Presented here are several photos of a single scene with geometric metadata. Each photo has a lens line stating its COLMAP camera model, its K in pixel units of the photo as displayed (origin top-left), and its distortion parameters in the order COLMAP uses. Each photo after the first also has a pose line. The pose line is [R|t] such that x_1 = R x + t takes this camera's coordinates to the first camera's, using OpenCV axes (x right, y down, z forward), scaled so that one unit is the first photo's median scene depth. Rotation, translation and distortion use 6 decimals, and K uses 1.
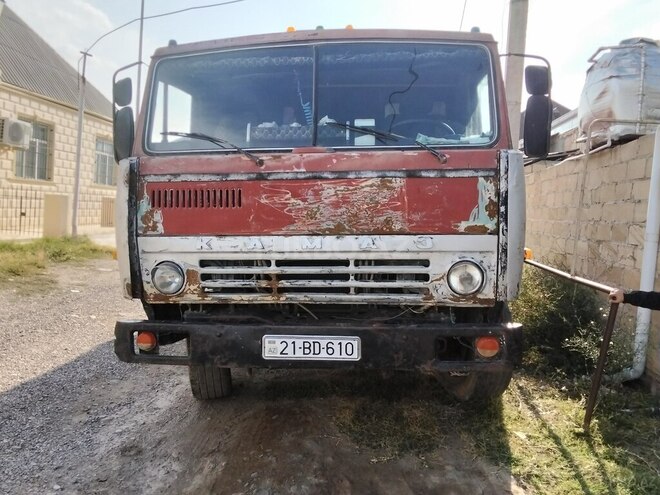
lens RADIAL K [[524.7, 0, 335.2], [0, 524.7, 245.8], [0, 0, 1]] dist [0.060106, -0.089966]
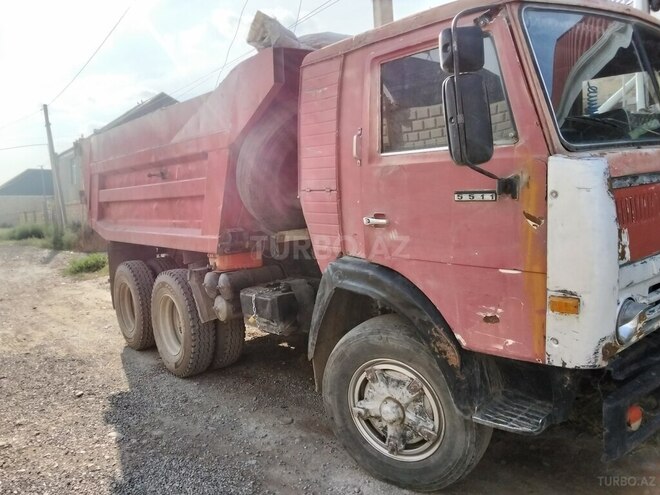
lens RADIAL K [[524.7, 0, 333.1], [0, 524.7, 249.9], [0, 0, 1]] dist [0.060106, -0.089966]
pose [[0.707532, -0.143036, 0.692054, -1.117380], [0.131573, 0.988842, 0.069861, -0.142118], [-0.694324, 0.041627, 0.718457, 0.782037]]
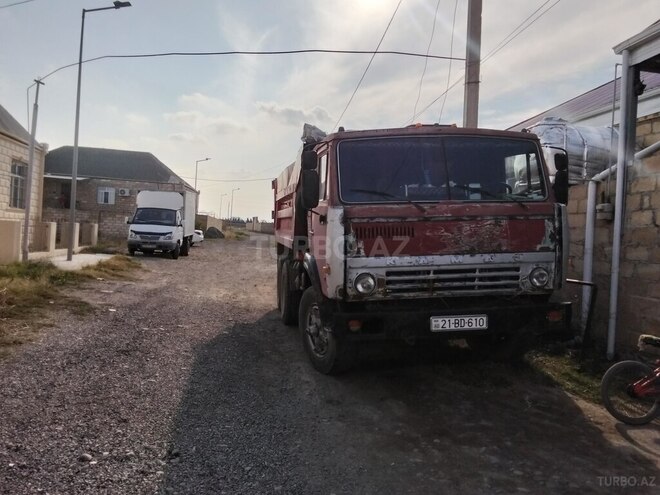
lens RADIAL K [[524.7, 0, 332.1], [0, 524.7, 246.4], [0, 0, 1]] dist [0.060106, -0.089966]
pose [[0.963608, -0.018527, 0.266678, -0.848512], [0.027502, 0.999173, -0.029958, -0.006429], [-0.265902, 0.036202, 0.963320, -0.481238]]
